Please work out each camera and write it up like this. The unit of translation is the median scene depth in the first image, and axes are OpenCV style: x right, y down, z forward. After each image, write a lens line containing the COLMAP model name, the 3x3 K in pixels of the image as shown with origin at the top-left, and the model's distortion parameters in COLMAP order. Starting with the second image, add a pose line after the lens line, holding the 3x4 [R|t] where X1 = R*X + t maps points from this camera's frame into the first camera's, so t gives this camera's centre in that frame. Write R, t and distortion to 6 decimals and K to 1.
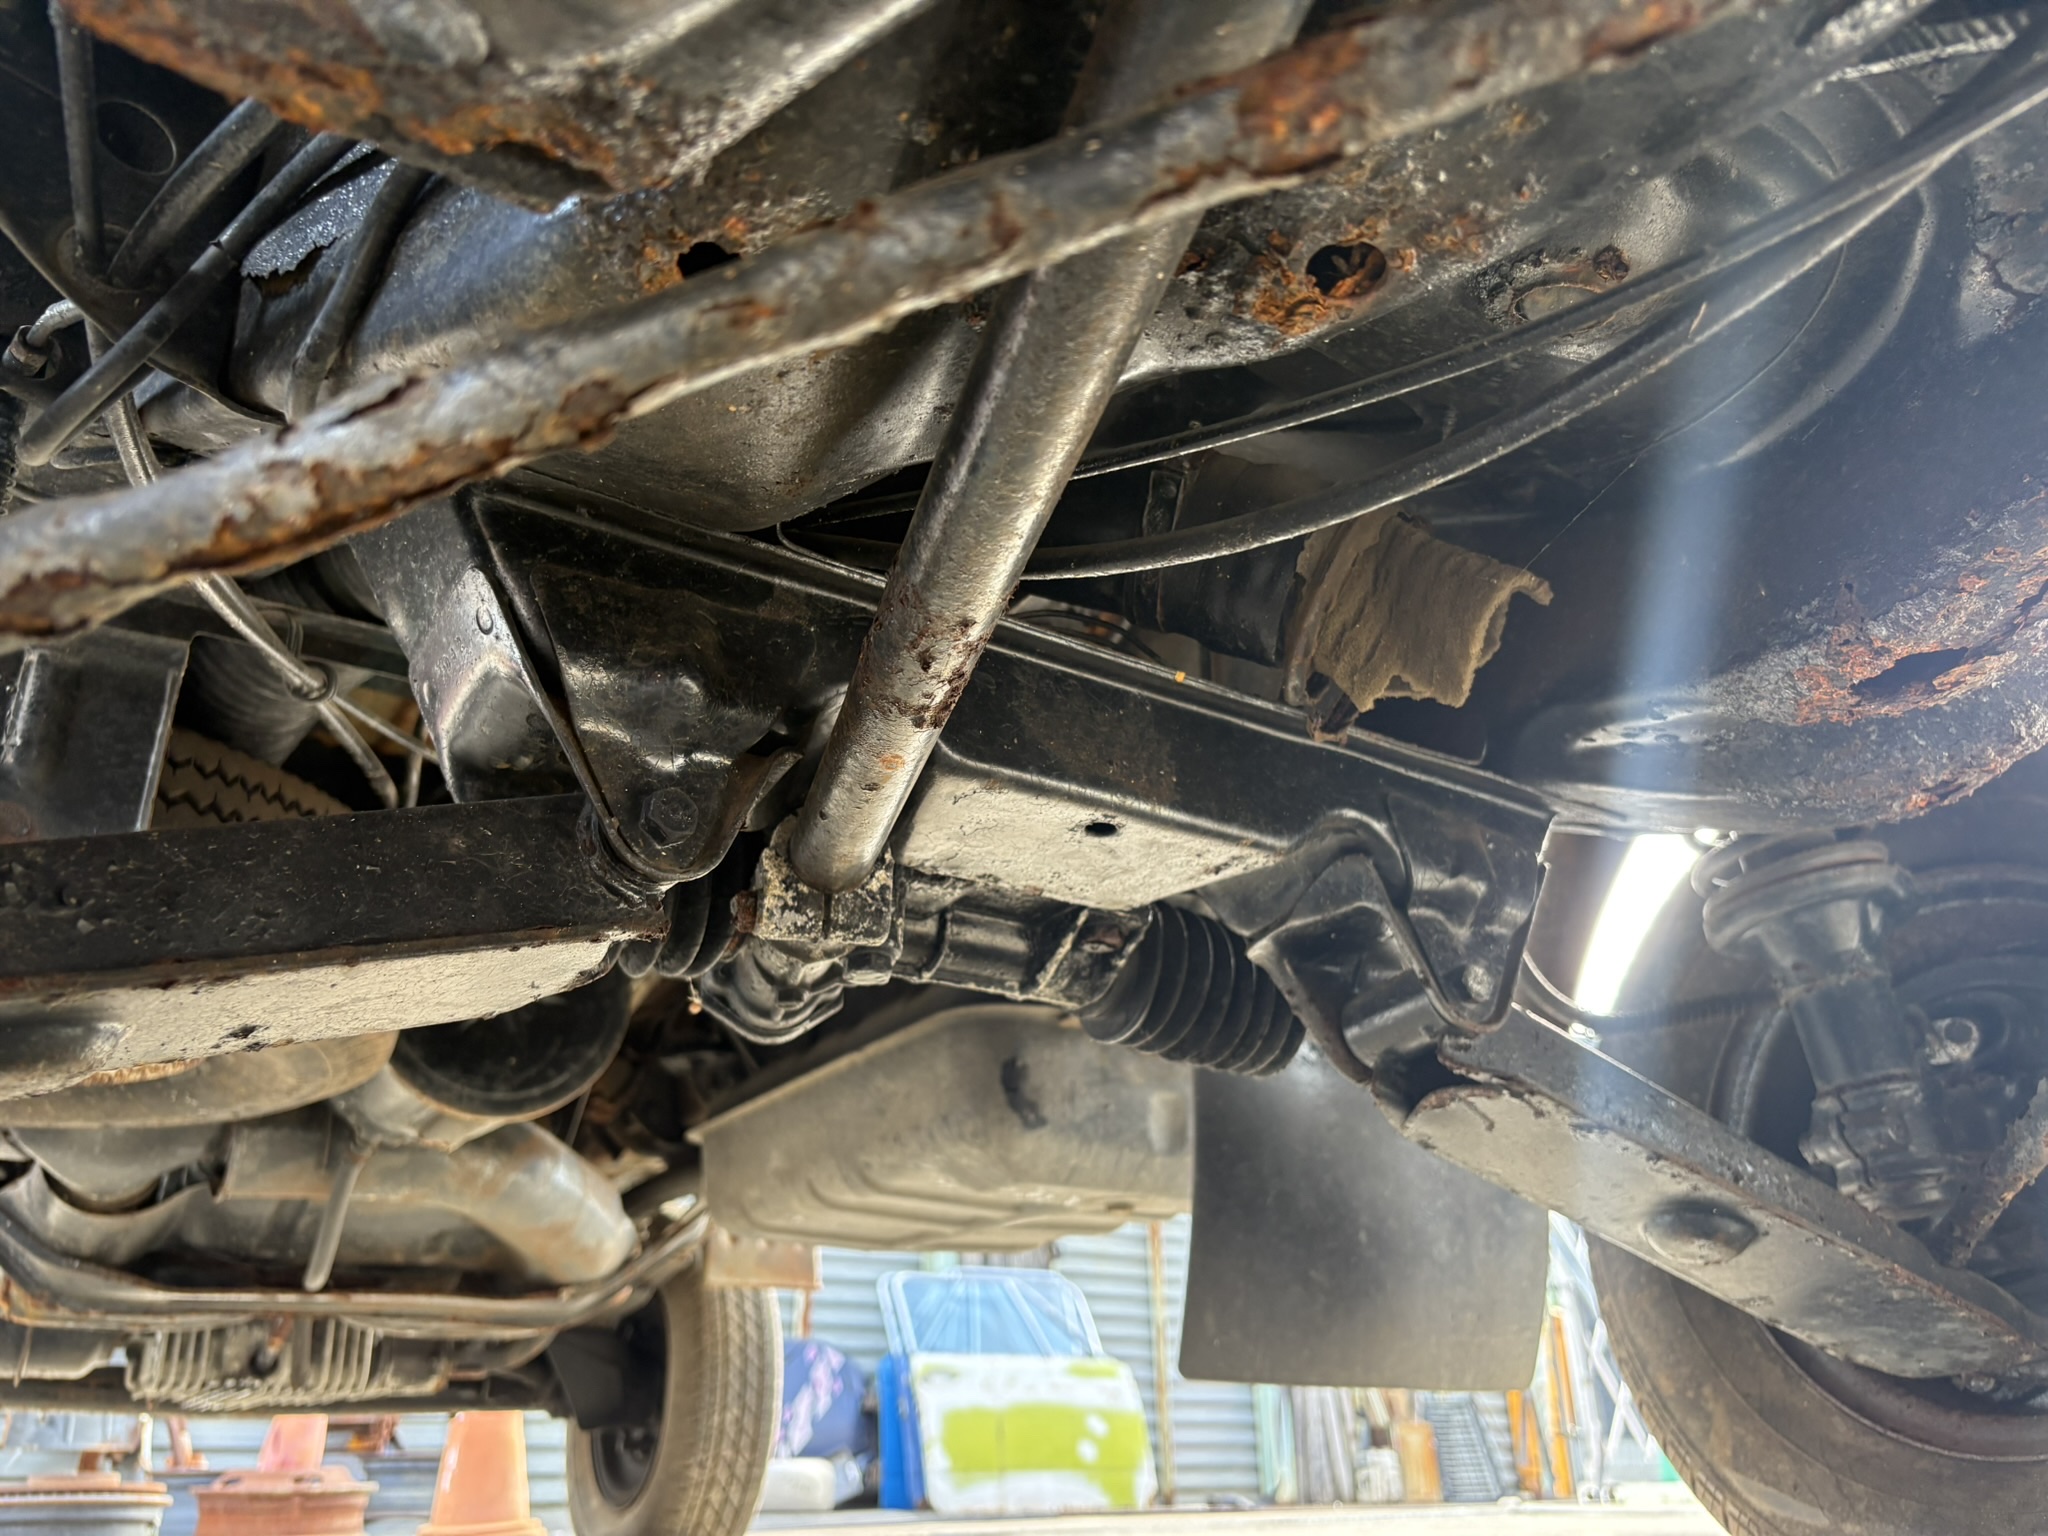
lens RADIAL K [[1593.1, 0, 1024.0], [0, 1593.1, 768.0], [0, 0, 1]] dist [0.012160, 0.006417]
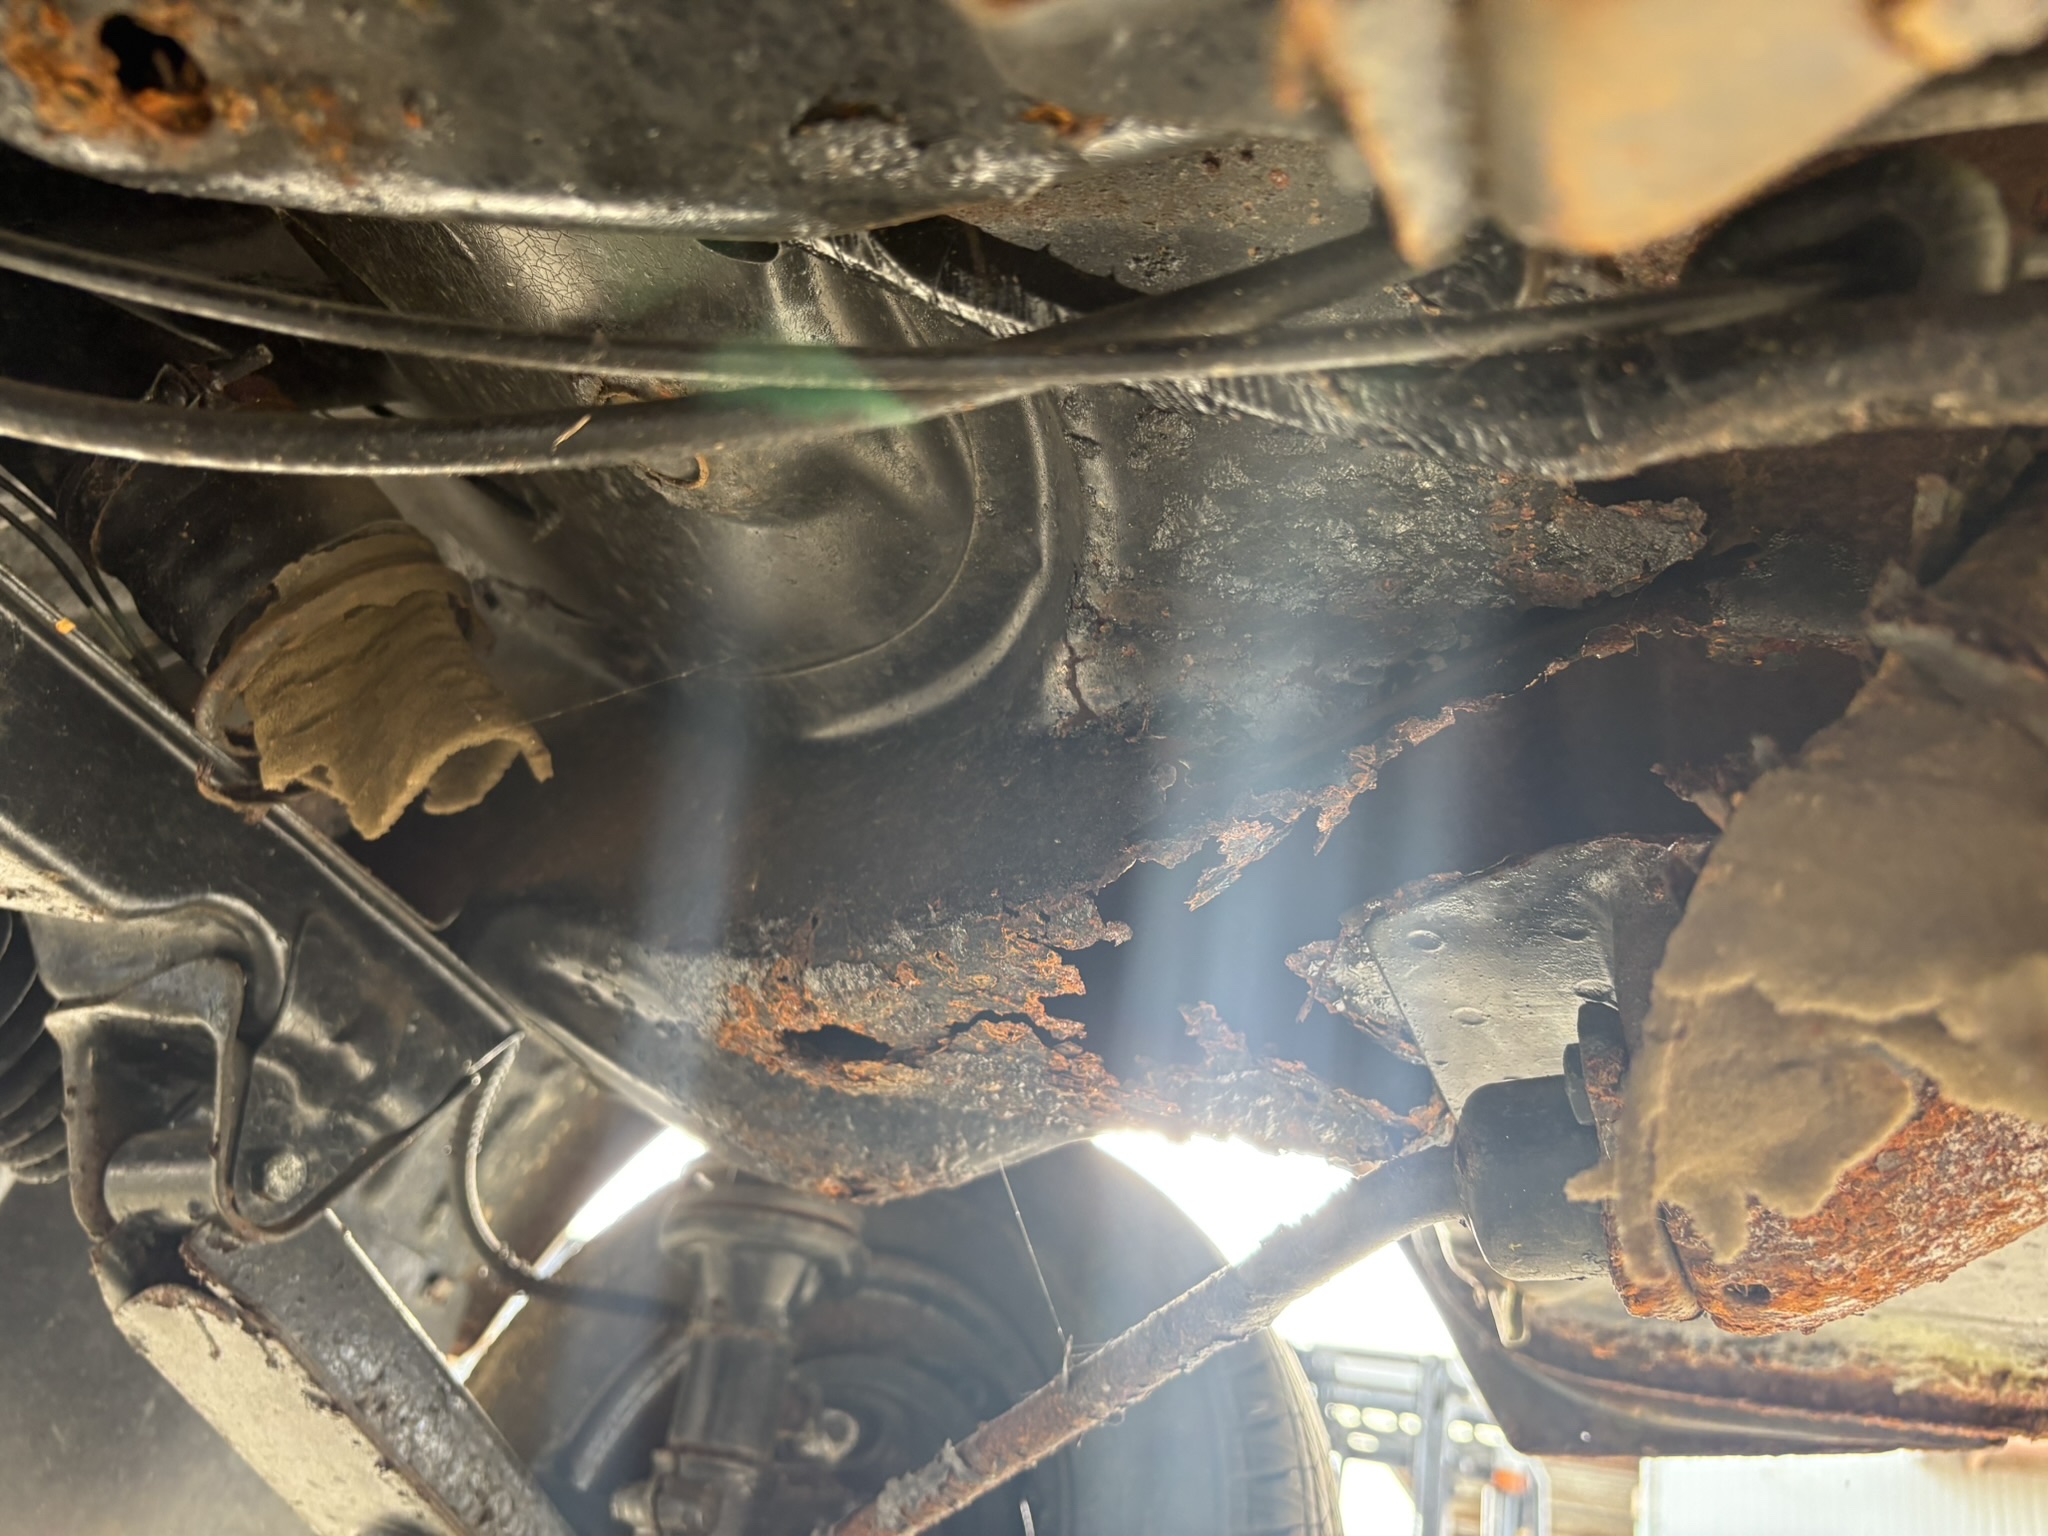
lens RADIAL K [[1561.6, 0, 1024.0], [0, 1561.6, 768.0], [0, 0, 1]] dist [0.016998, -0.001592]
pose [[0.799560, 0.496092, 0.338520, 0.212594], [-0.455517, 0.868265, -0.196519, -0.053794], [-0.391417, 0.002927, 0.920209, 0.144205]]
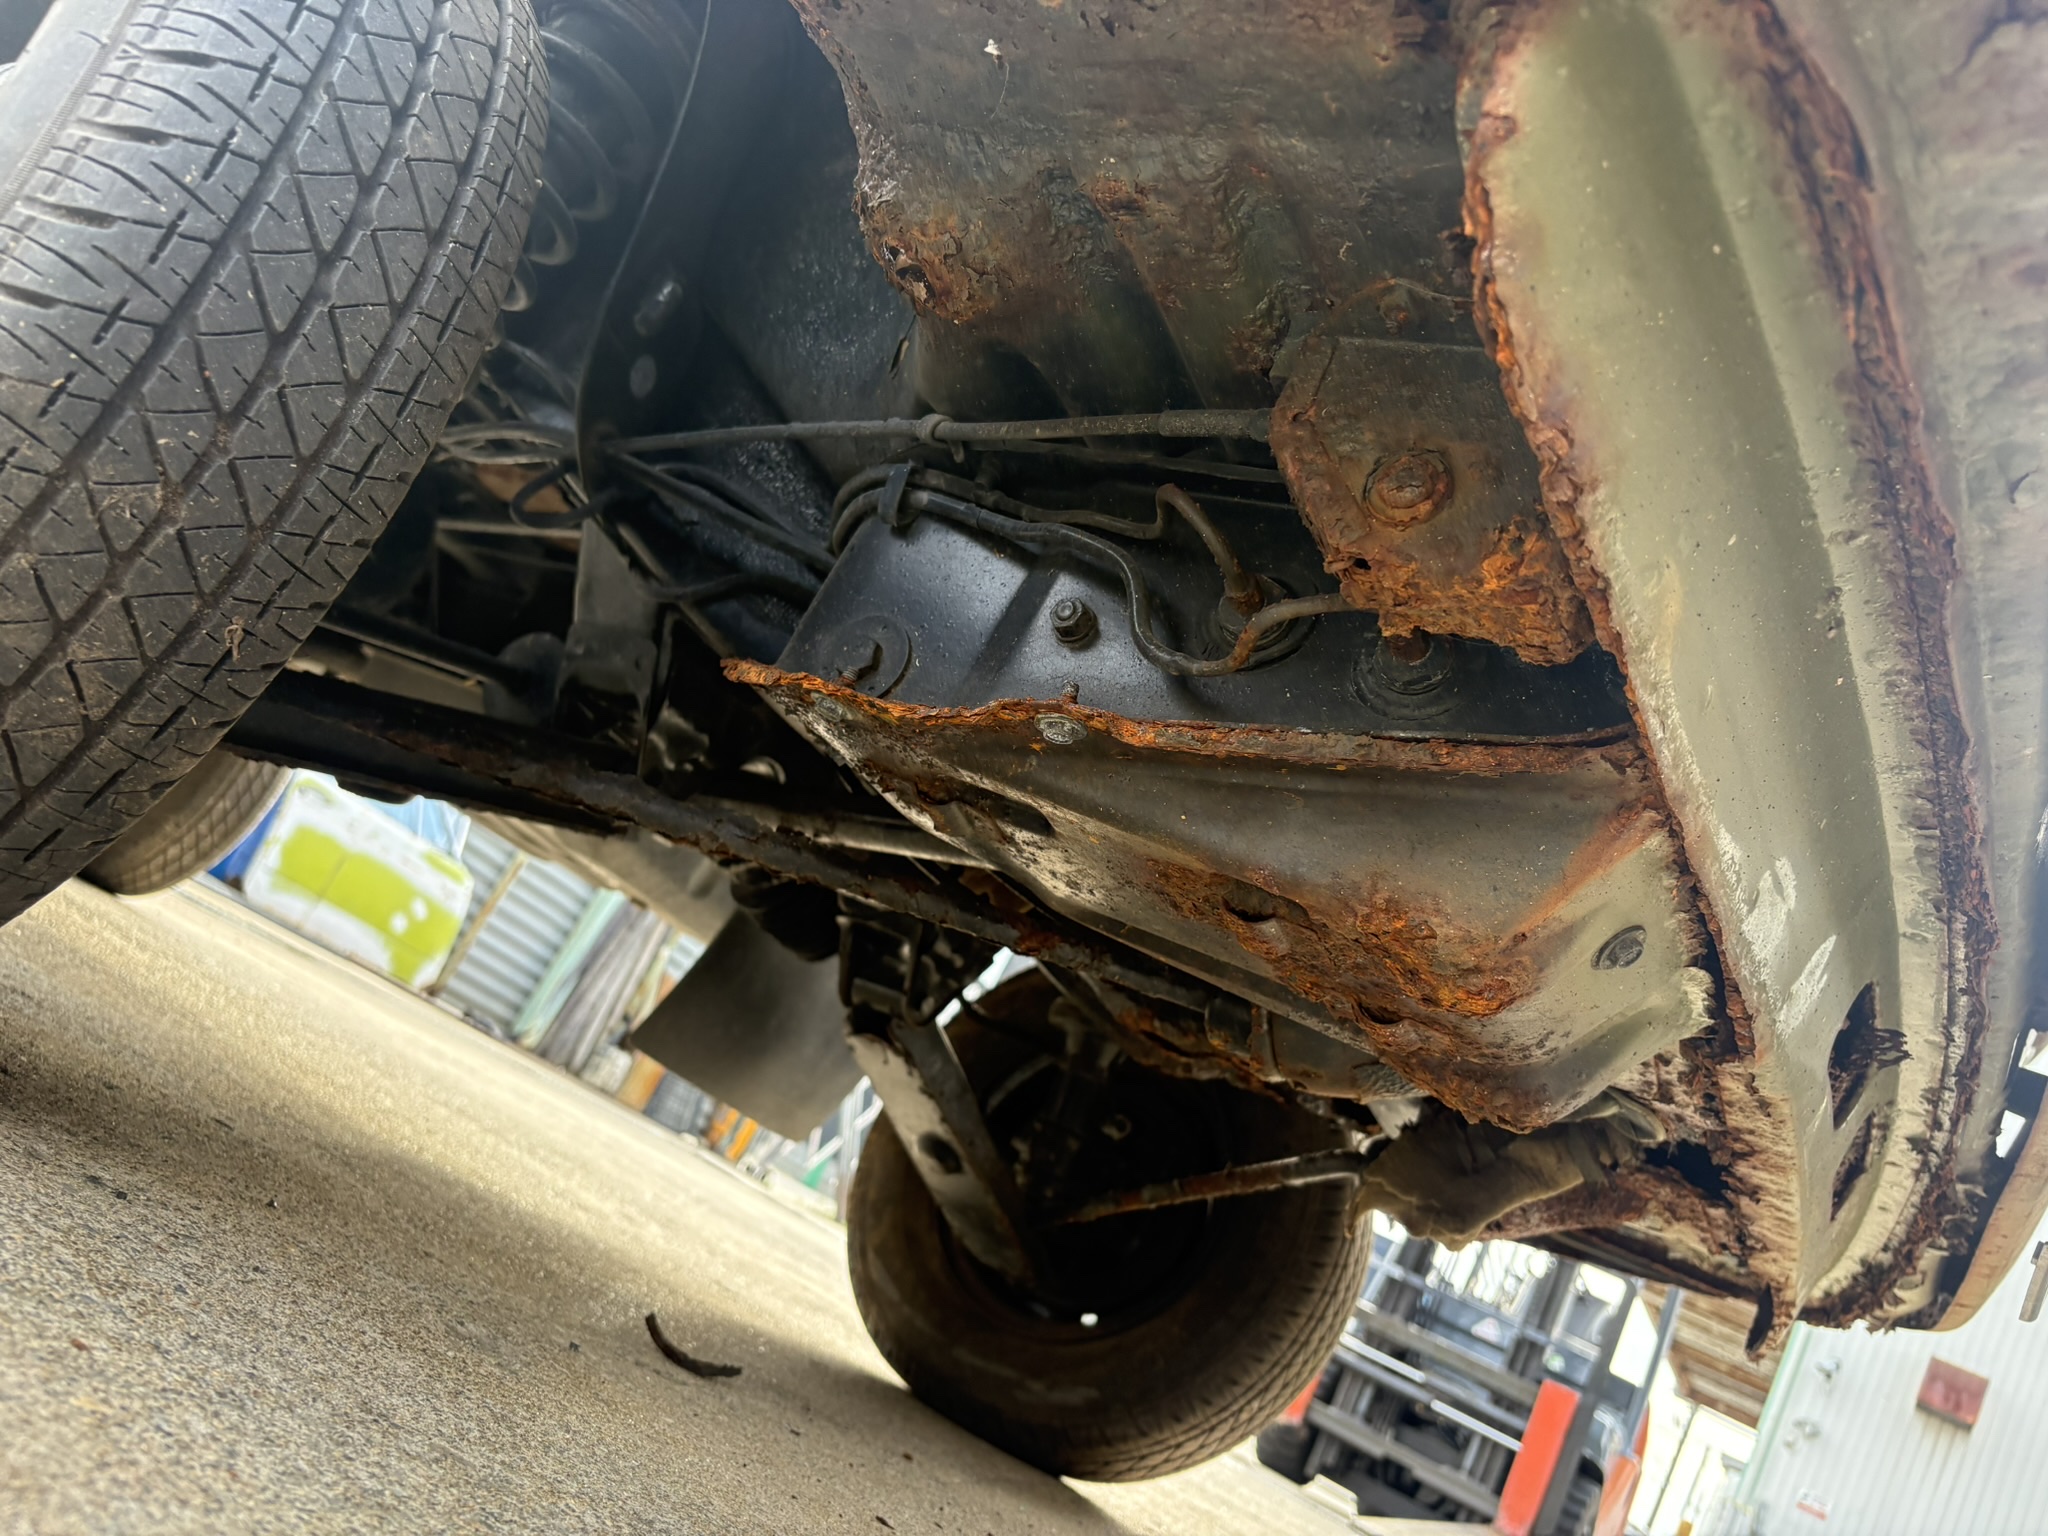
lens RADIAL K [[1561.6, 0, 1024.0], [0, 1561.6, 768.0], [0, 0, 1]] dist [0.016998, -0.001592]
pose [[0.766114, 0.559341, 0.316555, -0.372646], [-0.614405, 0.781930, 0.105318, -0.352613], [-0.188615, -0.275178, 0.942710, -0.695006]]
